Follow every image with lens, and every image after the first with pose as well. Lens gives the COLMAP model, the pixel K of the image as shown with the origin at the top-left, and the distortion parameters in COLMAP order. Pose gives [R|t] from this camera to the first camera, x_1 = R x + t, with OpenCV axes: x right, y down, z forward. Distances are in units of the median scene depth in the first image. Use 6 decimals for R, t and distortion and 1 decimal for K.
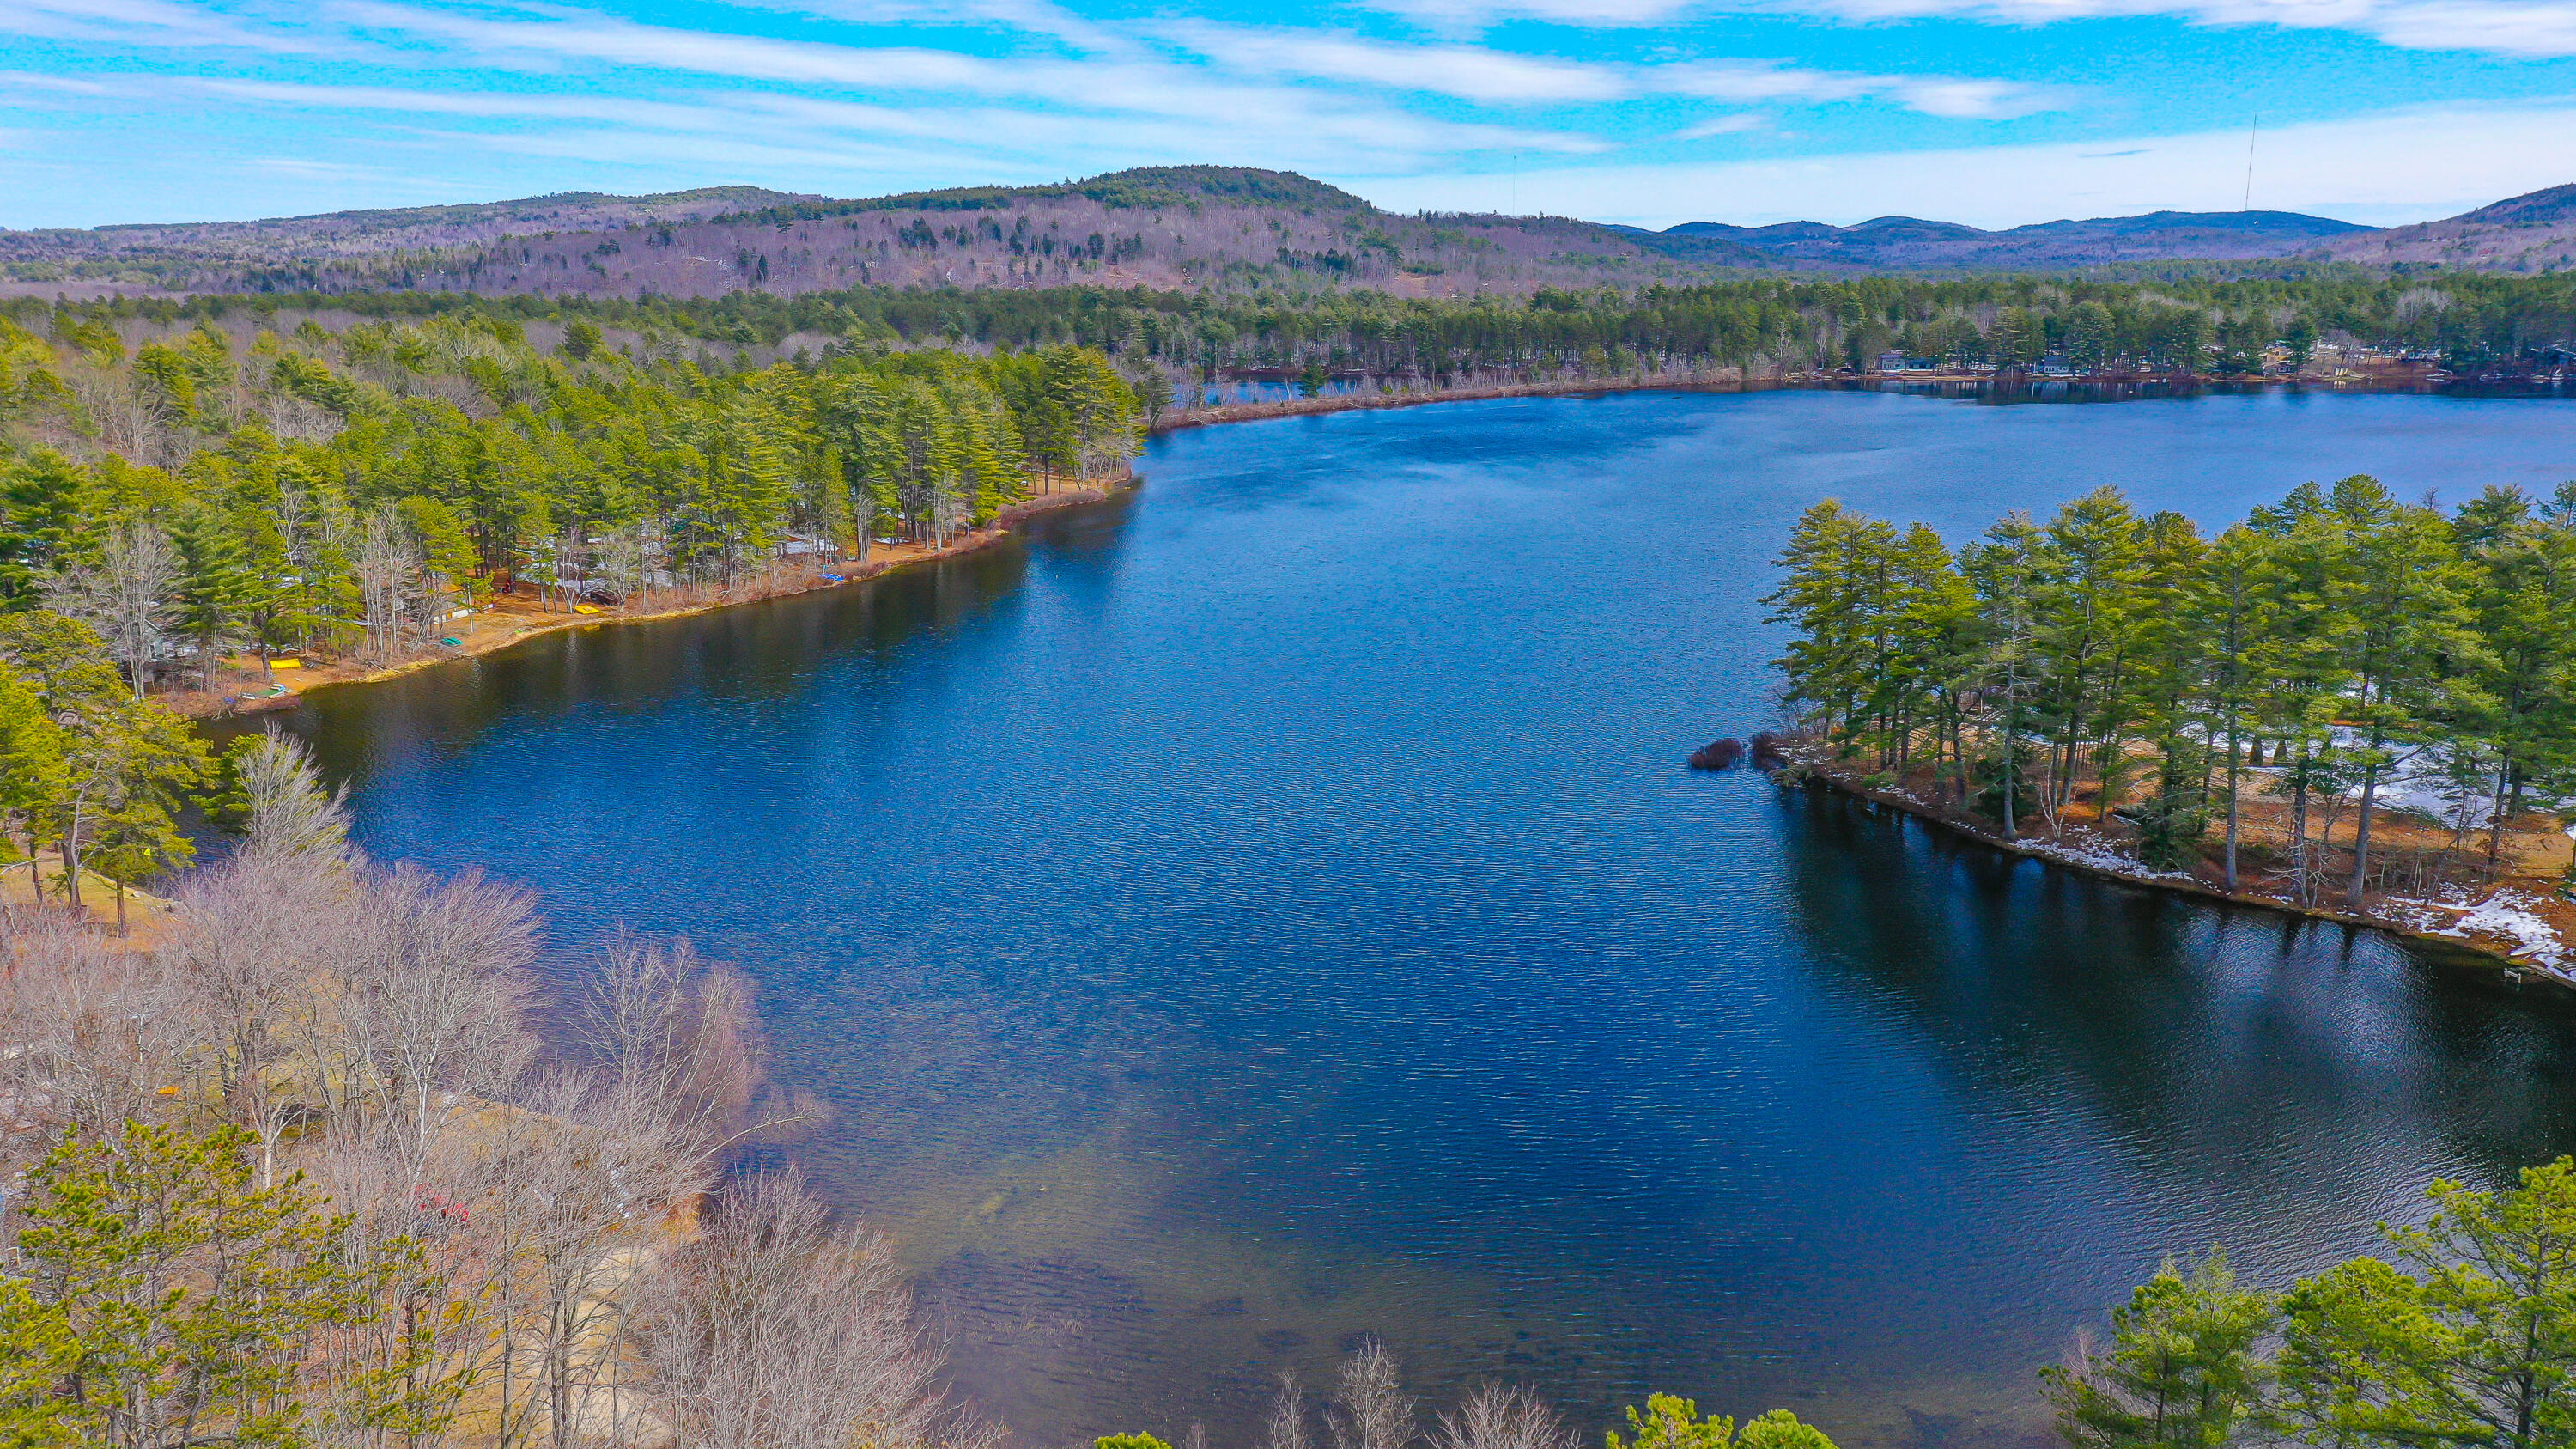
lens RADIAL K [[2071.4, 0, 1288.0], [0, 2071.4, 724.5], [0, 0, 1]] dist [0.004752, 0.004643]
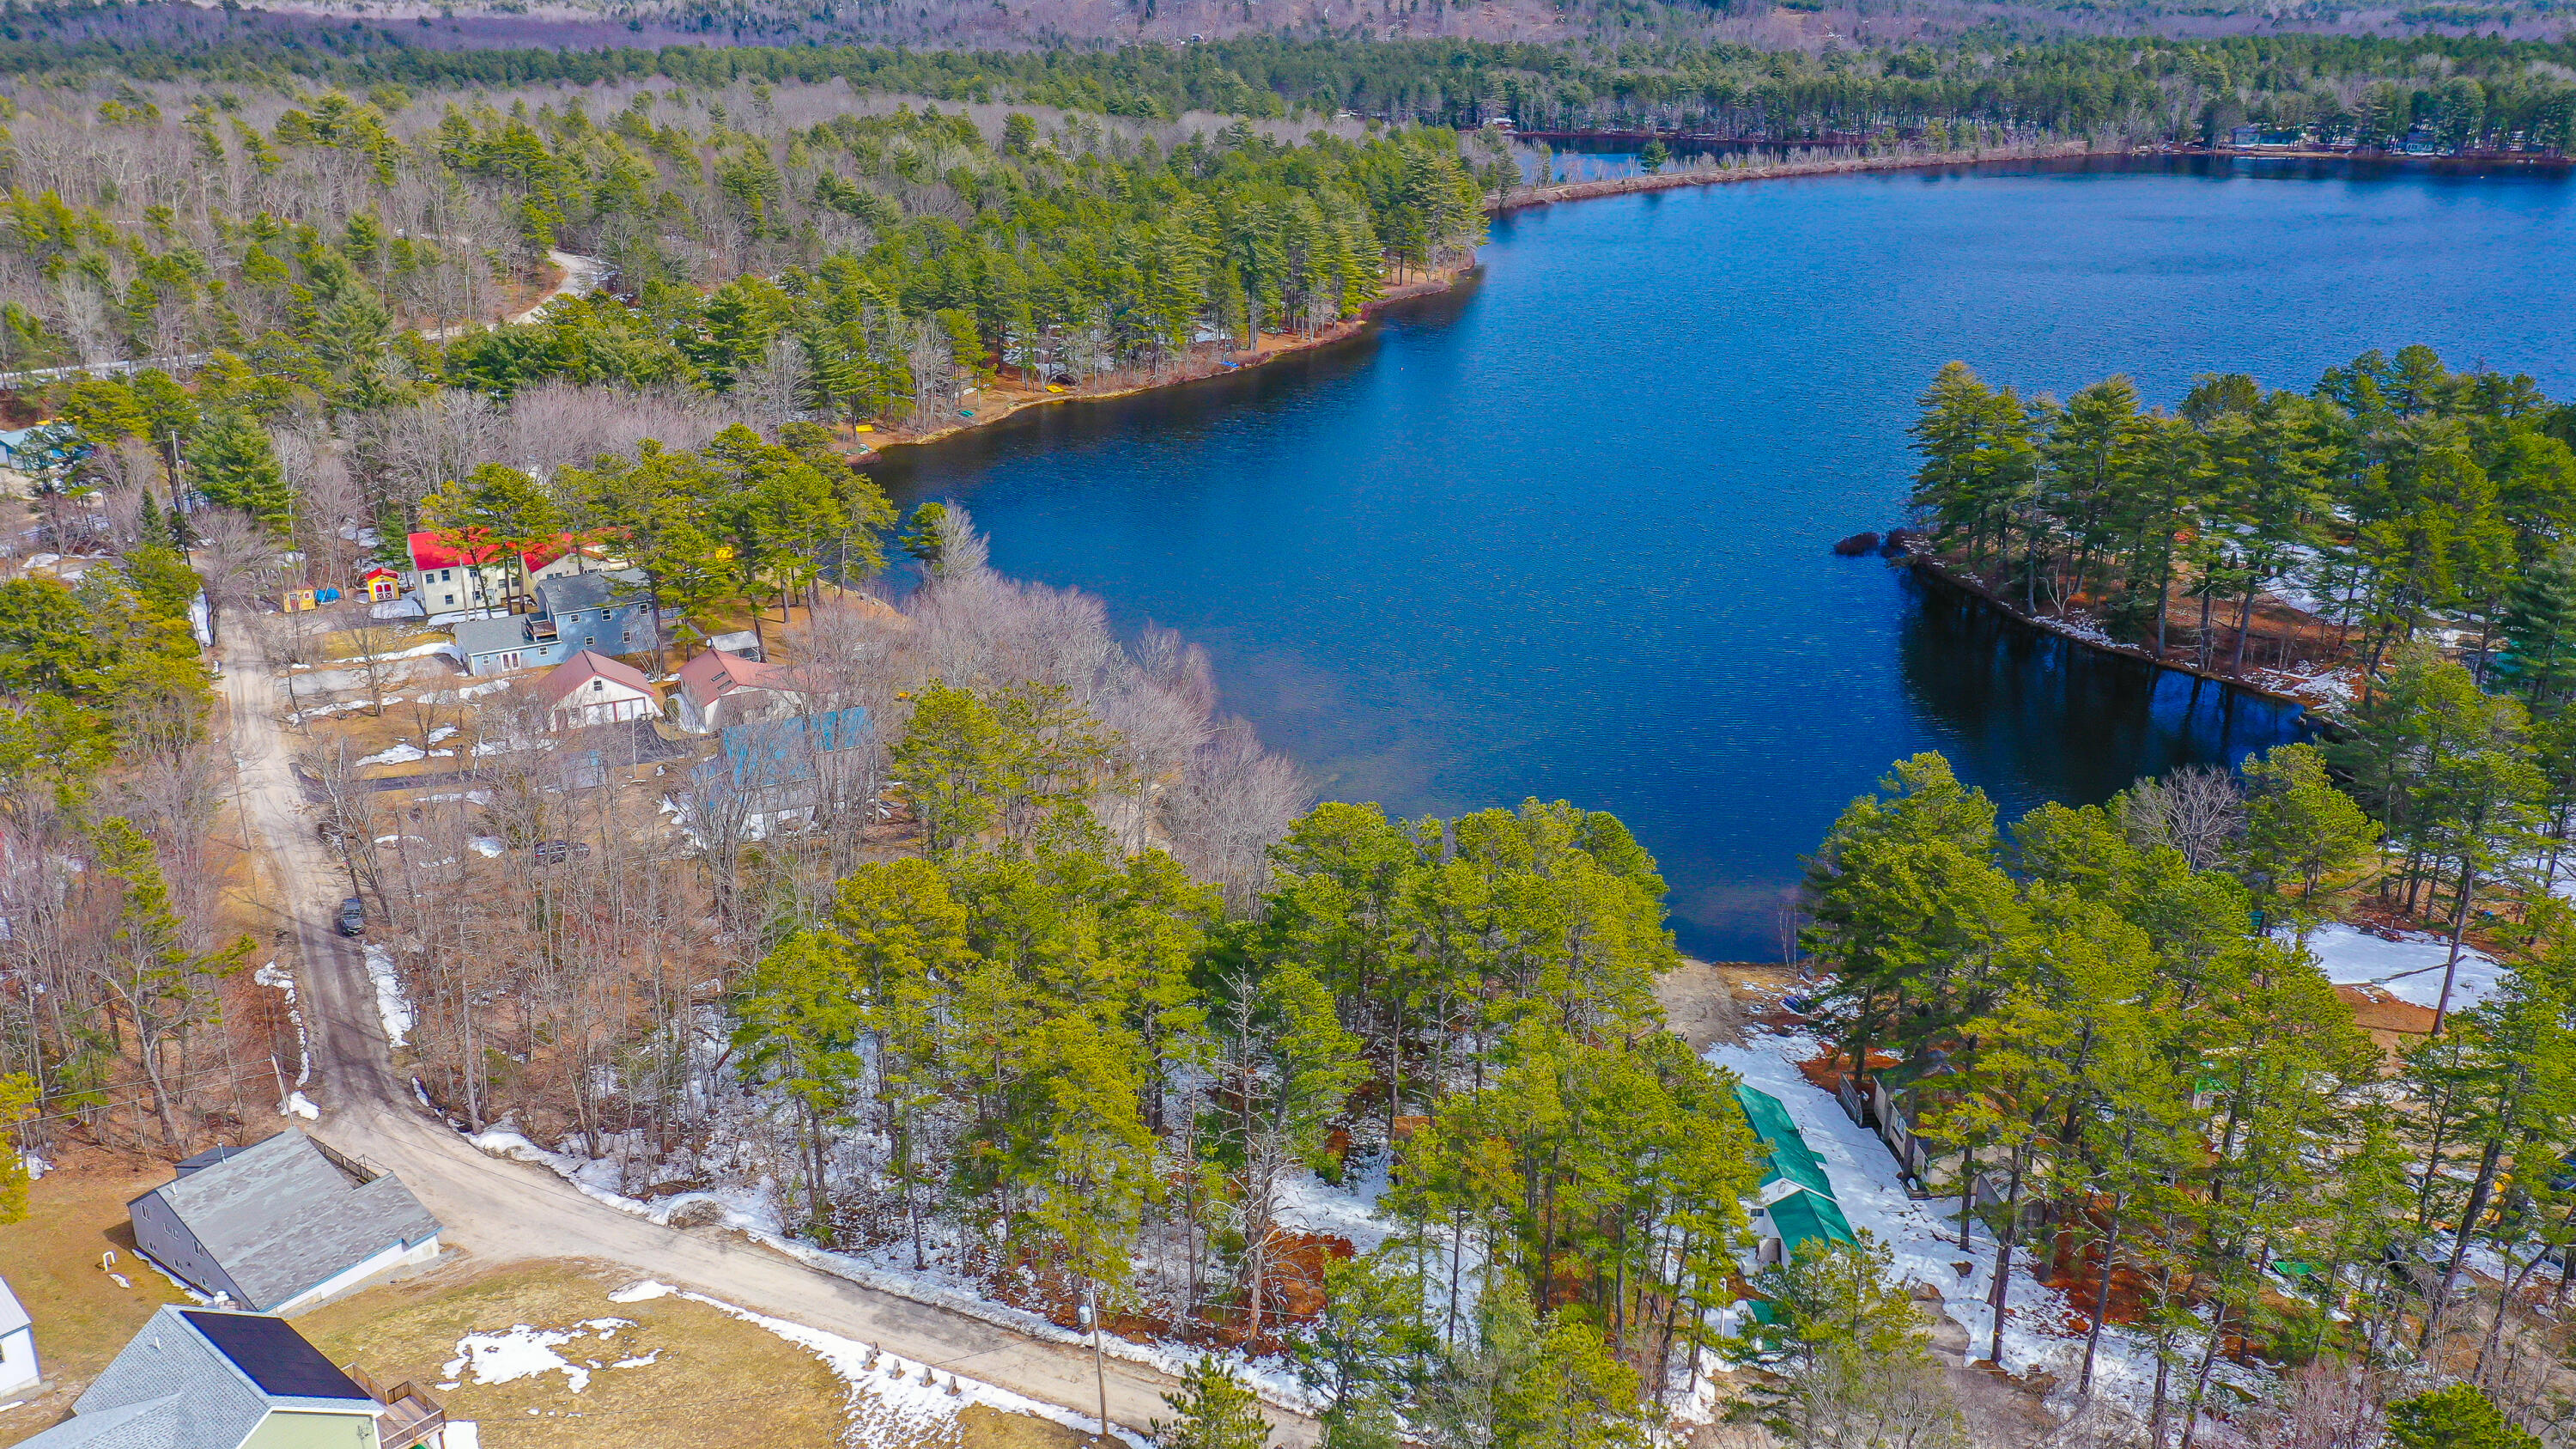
lens RADIAL K [[2071.4, 0, 1288.0], [0, 2071.4, 724.5], [0, 0, 1]] dist [0.004752, 0.004643]
pose [[0.984603, 0.063139, -0.163001, 0.034837], [-0.041147, 0.990000, 0.134932, -0.020406], [0.169891, -0.126148, 0.977356, -0.243534]]
